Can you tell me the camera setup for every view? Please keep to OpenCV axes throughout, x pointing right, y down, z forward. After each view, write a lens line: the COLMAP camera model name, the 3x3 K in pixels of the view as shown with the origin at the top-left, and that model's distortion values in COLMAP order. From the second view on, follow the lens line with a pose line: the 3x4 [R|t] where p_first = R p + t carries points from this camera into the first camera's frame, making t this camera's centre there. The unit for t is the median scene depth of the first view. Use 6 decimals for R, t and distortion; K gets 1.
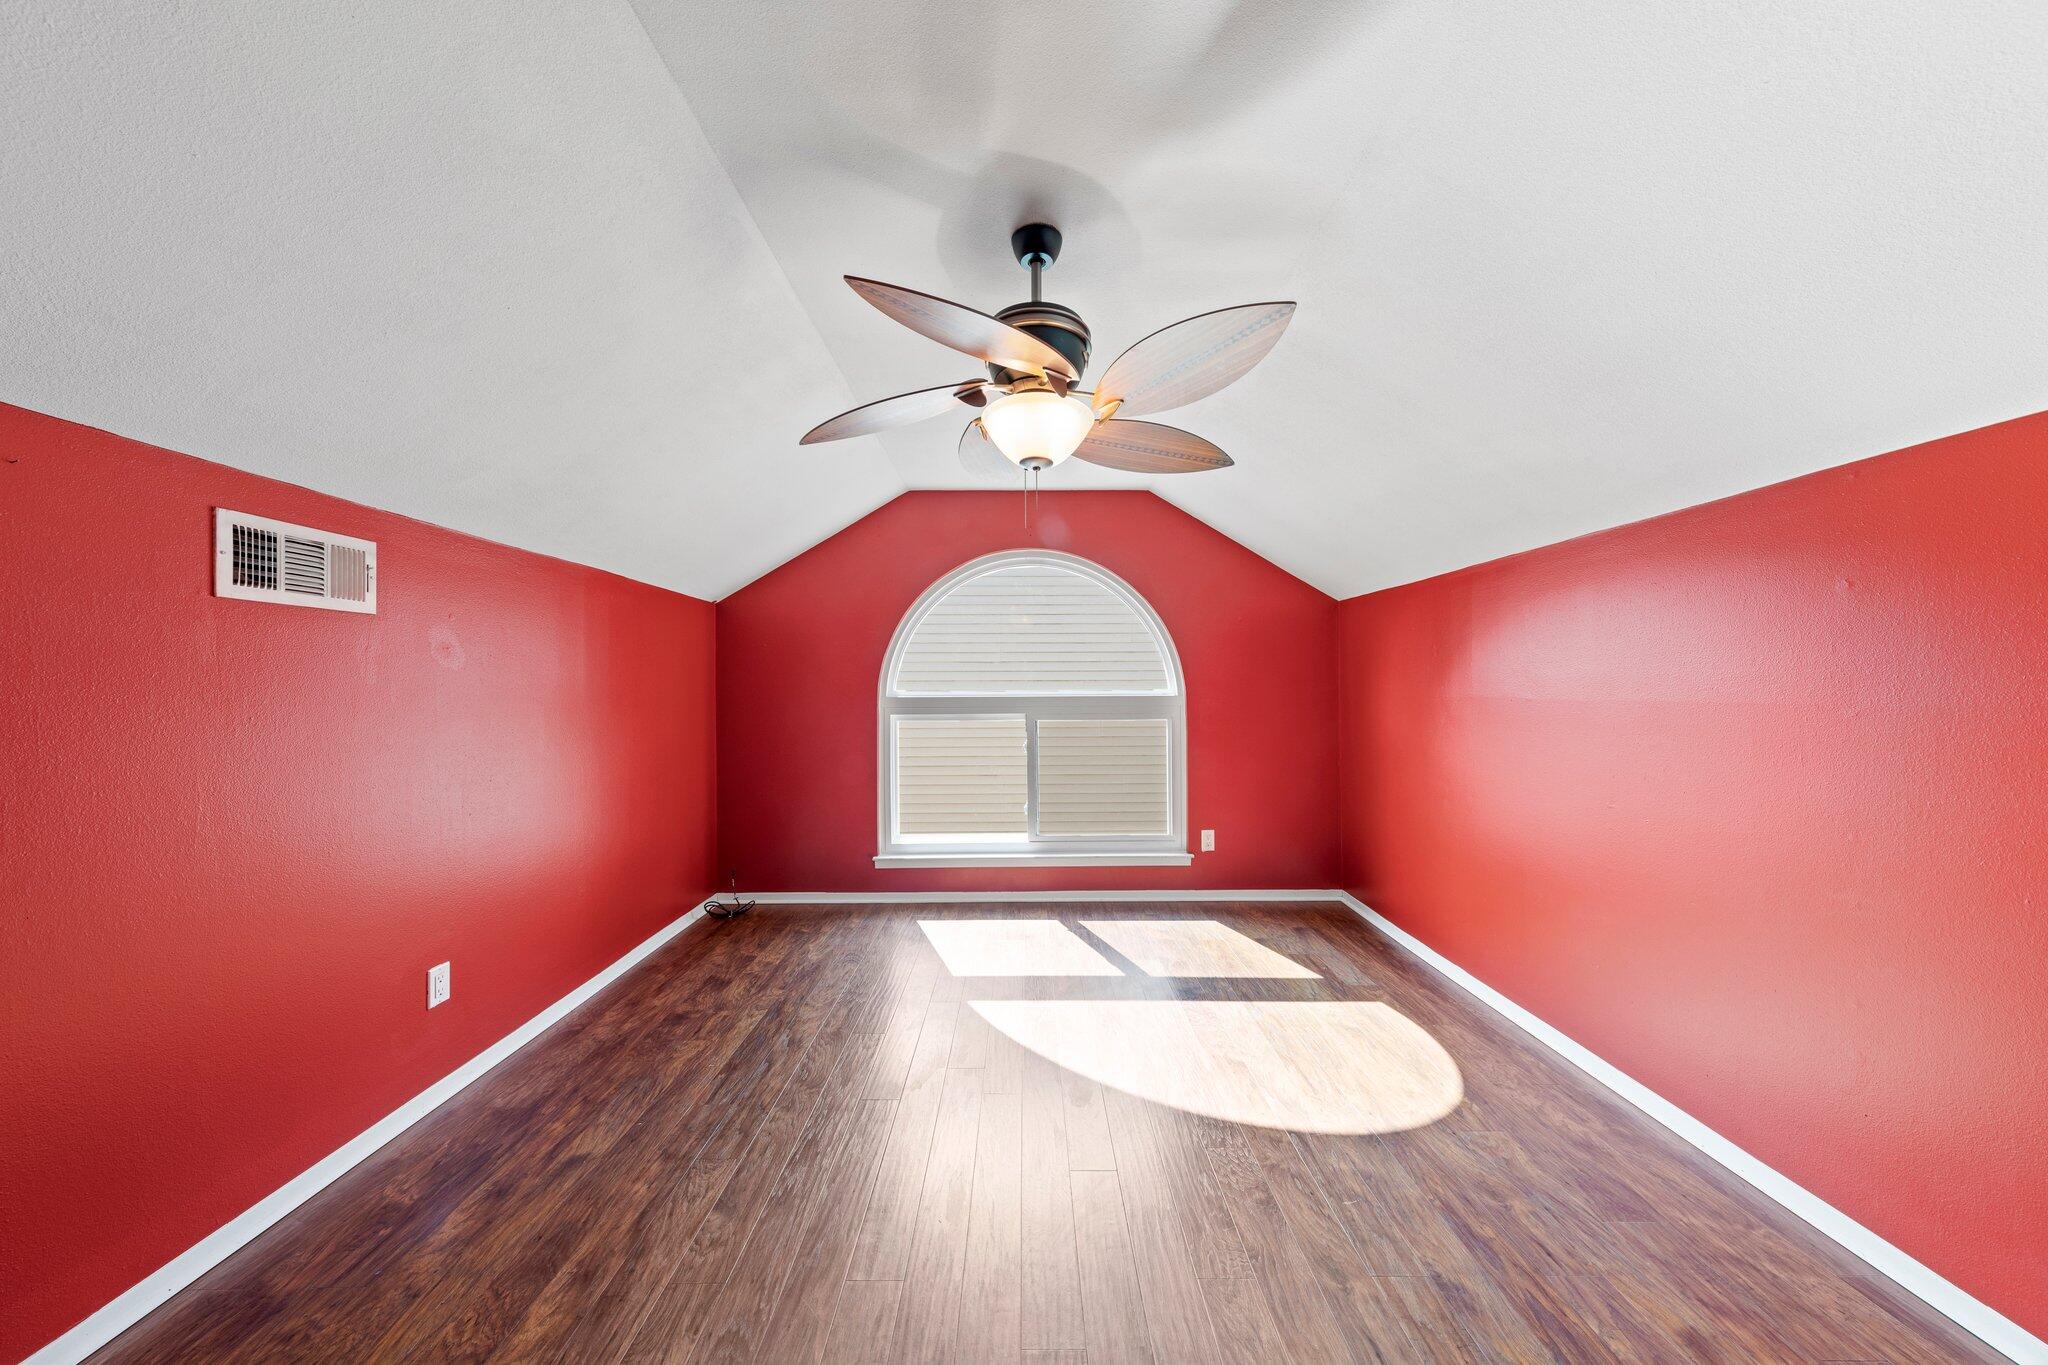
lens RADIAL K [[641.8, 0, 1024.0], [0, 641.8, 682.5], [0, 0, 1]] dist [0.002775, -0.000084]
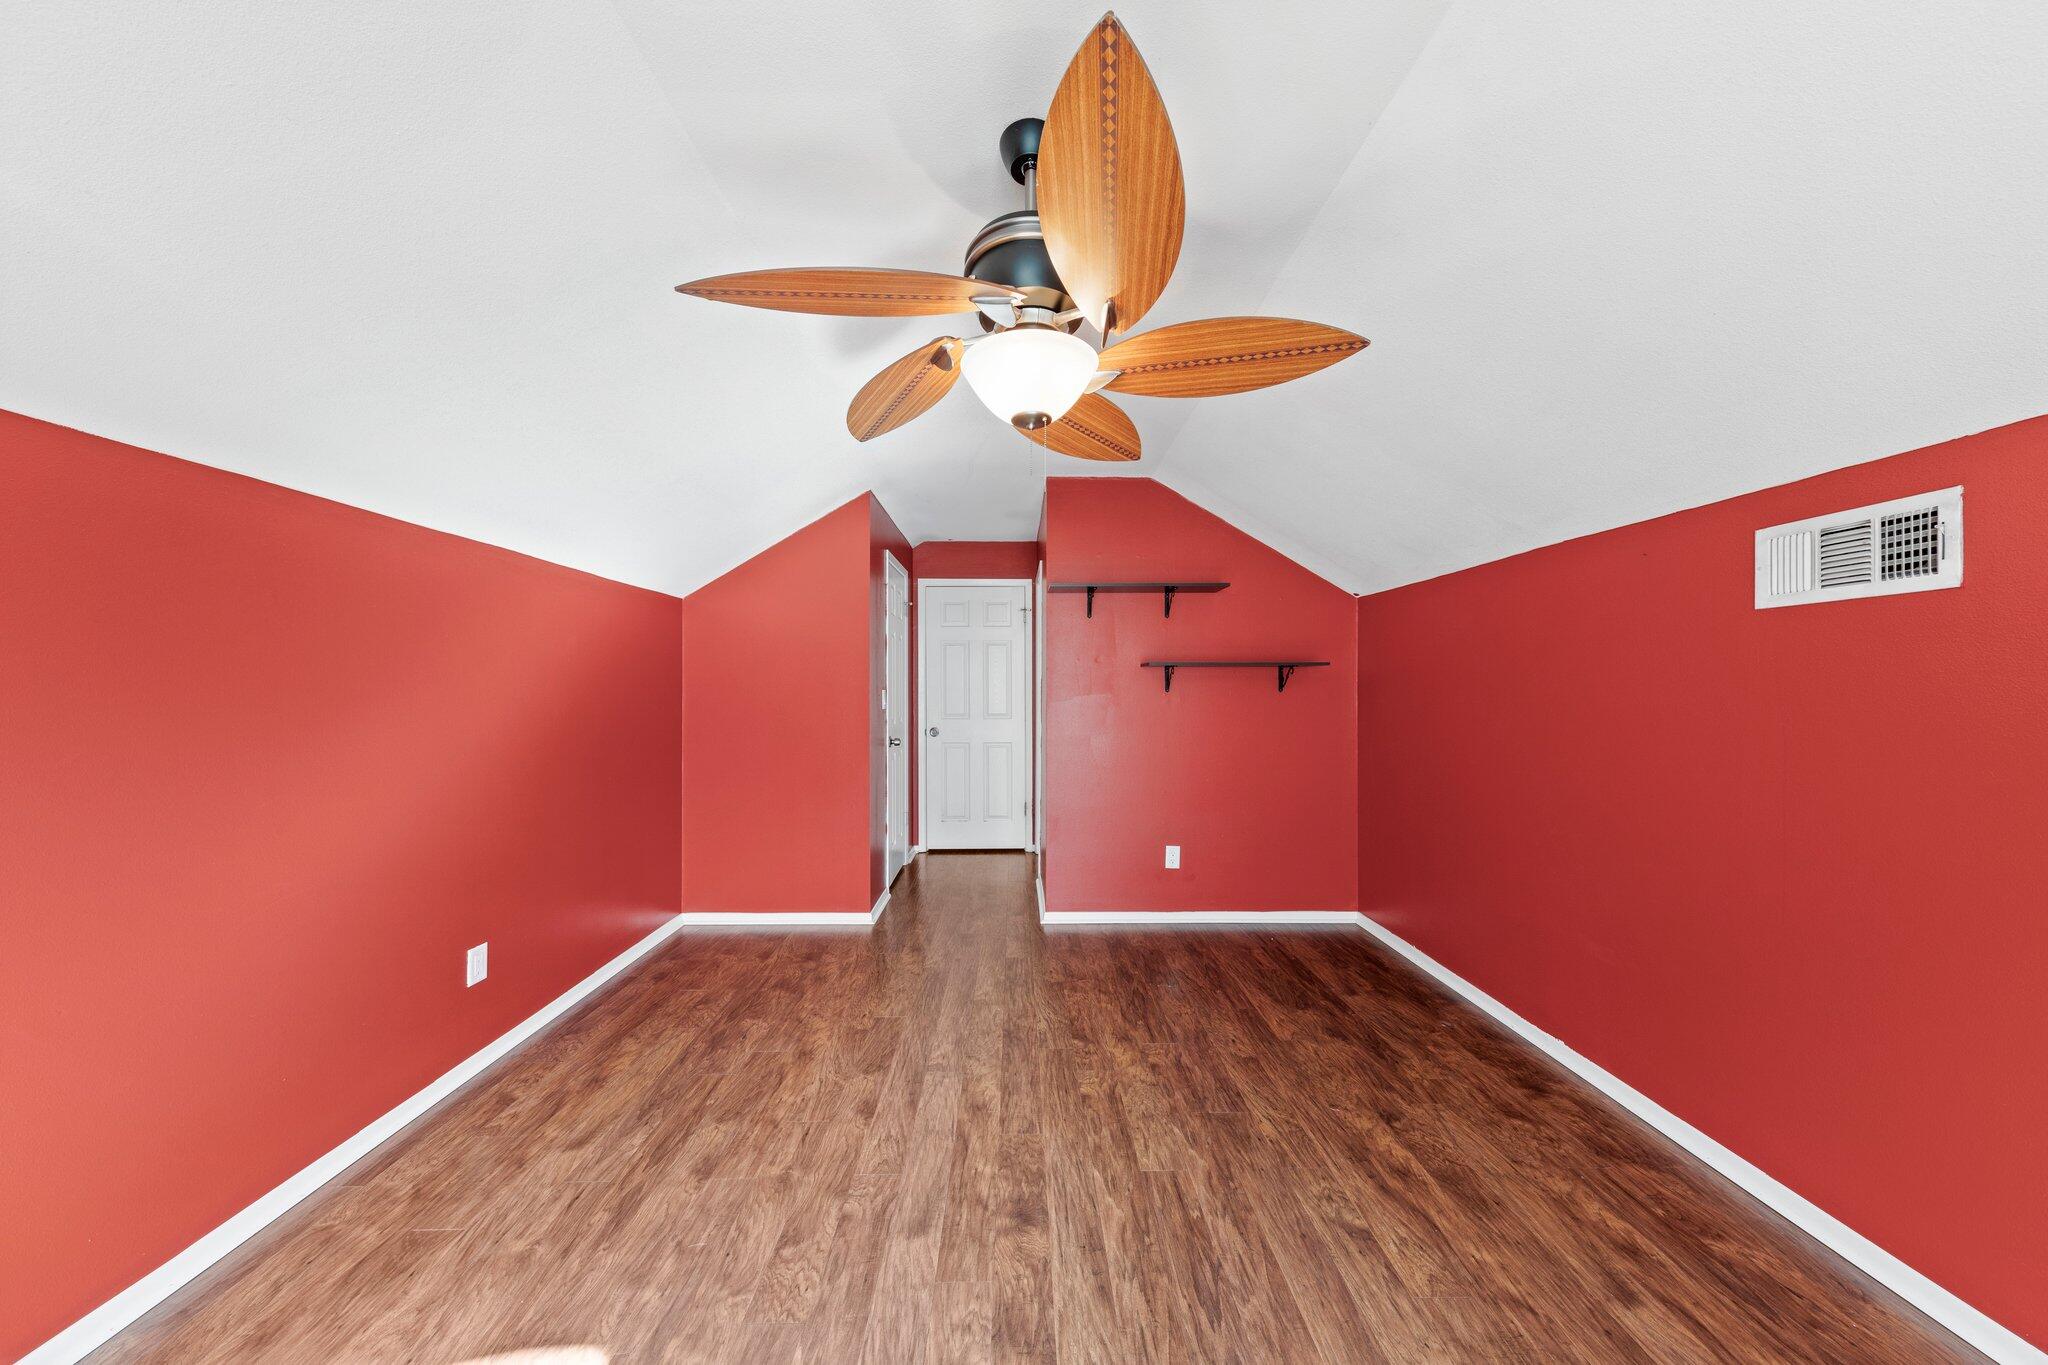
lens RADIAL K [[641.8, 0, 1024.0], [0, 641.8, 682.5], [0, 0, 1]] dist [0.002775, -0.000084]
pose [[-0.999925, 0.002417, -0.011989, 0.044484], [0.002689, 0.999739, -0.022673, 0.016525], [0.011931, -0.022704, -0.999671, 2.001881]]
